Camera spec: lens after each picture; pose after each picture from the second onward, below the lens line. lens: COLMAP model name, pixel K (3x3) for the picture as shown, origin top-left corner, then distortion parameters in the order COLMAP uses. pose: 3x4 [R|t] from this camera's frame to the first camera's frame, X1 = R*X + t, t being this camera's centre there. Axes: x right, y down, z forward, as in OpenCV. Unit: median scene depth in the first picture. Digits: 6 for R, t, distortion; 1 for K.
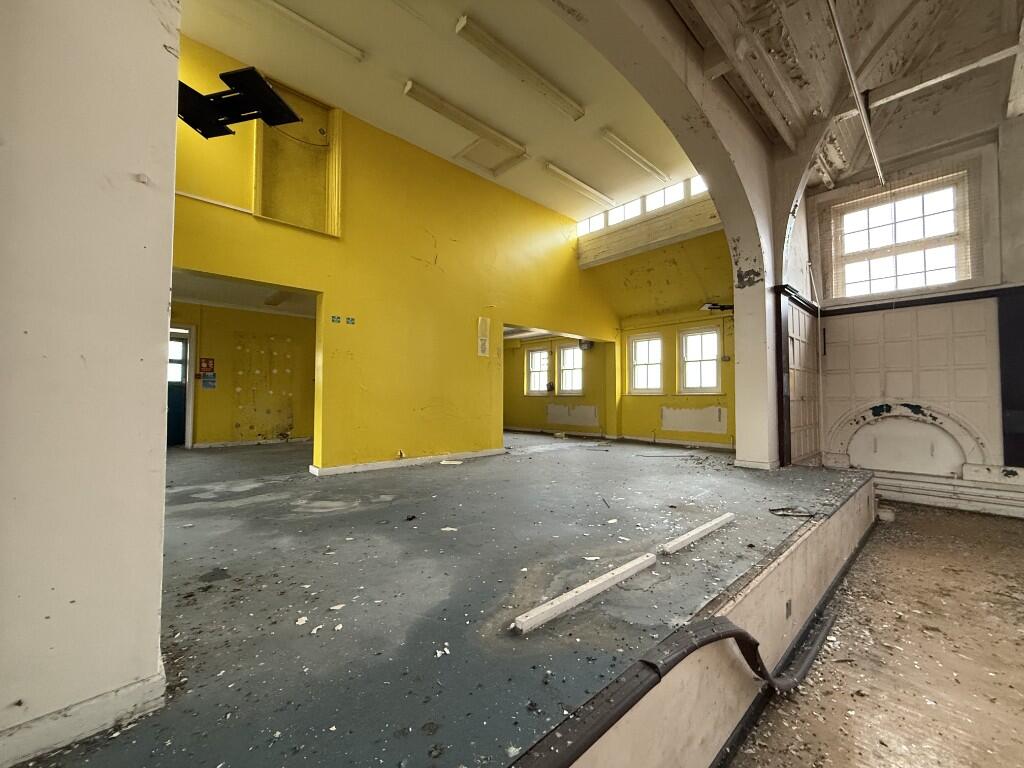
lens RADIAL K [[416.5, 0, 487.5], [0, 416.5, 386.1], [0, 0, 1]] dist [-0.000133, -0.000126]
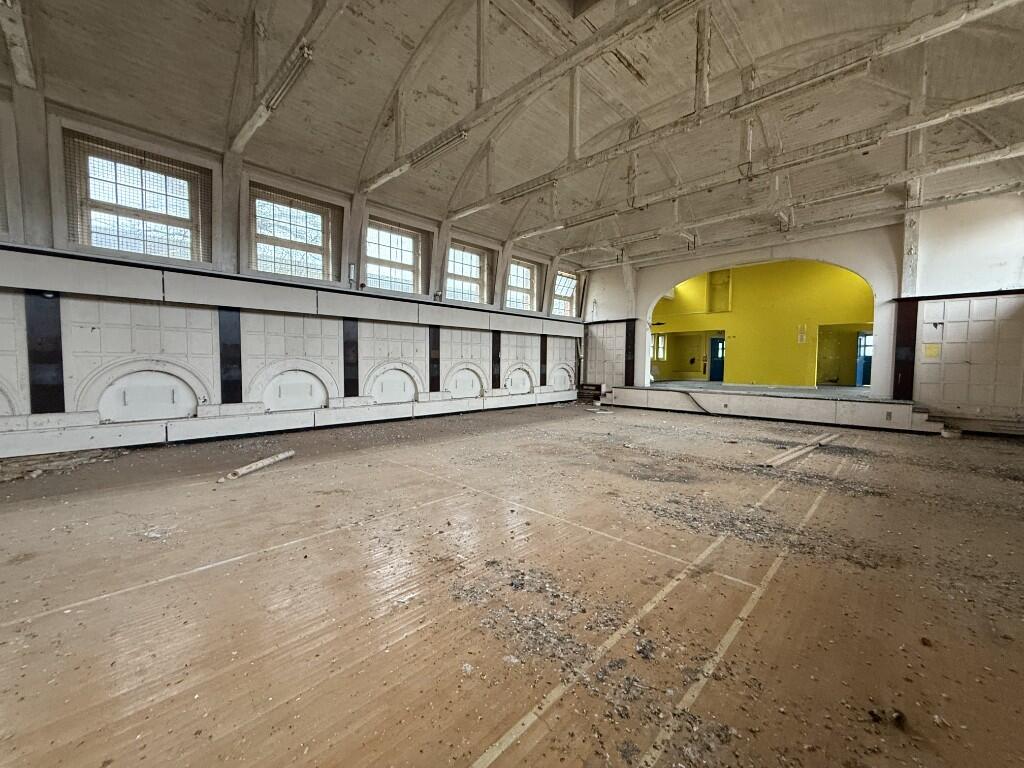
lens RADIAL K [[400.4, 0, 493.9], [0, 400.4, 382.0], [0, 0, 1]] dist [-0.001390, -0.000390]
pose [[-0.058334, -0.055768, 0.996738, -0.199831], [-0.045755, 0.997539, 0.053135, 0.008003], [-0.997248, -0.042506, -0.060742, 0.225504]]
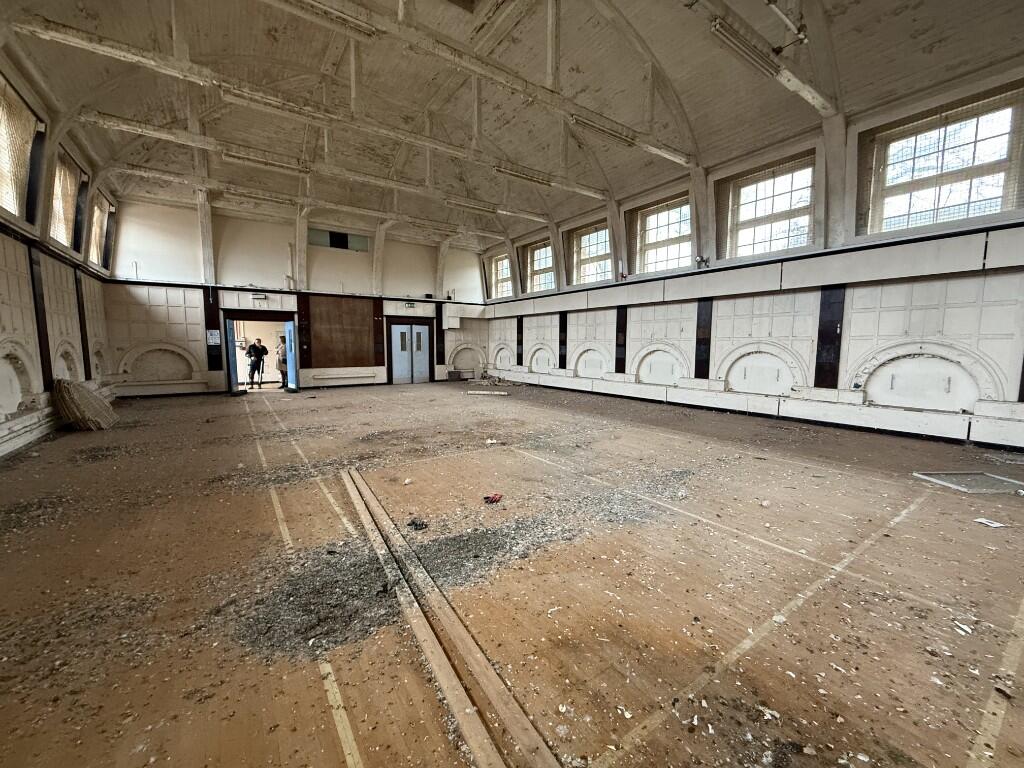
lens RADIAL K [[400.4, 0, 493.9], [0, 400.4, 382.0], [0, 0, 1]] dist [-0.001390, -0.000390]
pose [[0.992085, 0.002662, -0.125542, 0.123846], [0.013993, 0.991205, 0.131597, -0.003630], [0.124789, -0.132312, 0.983322, -0.149040]]
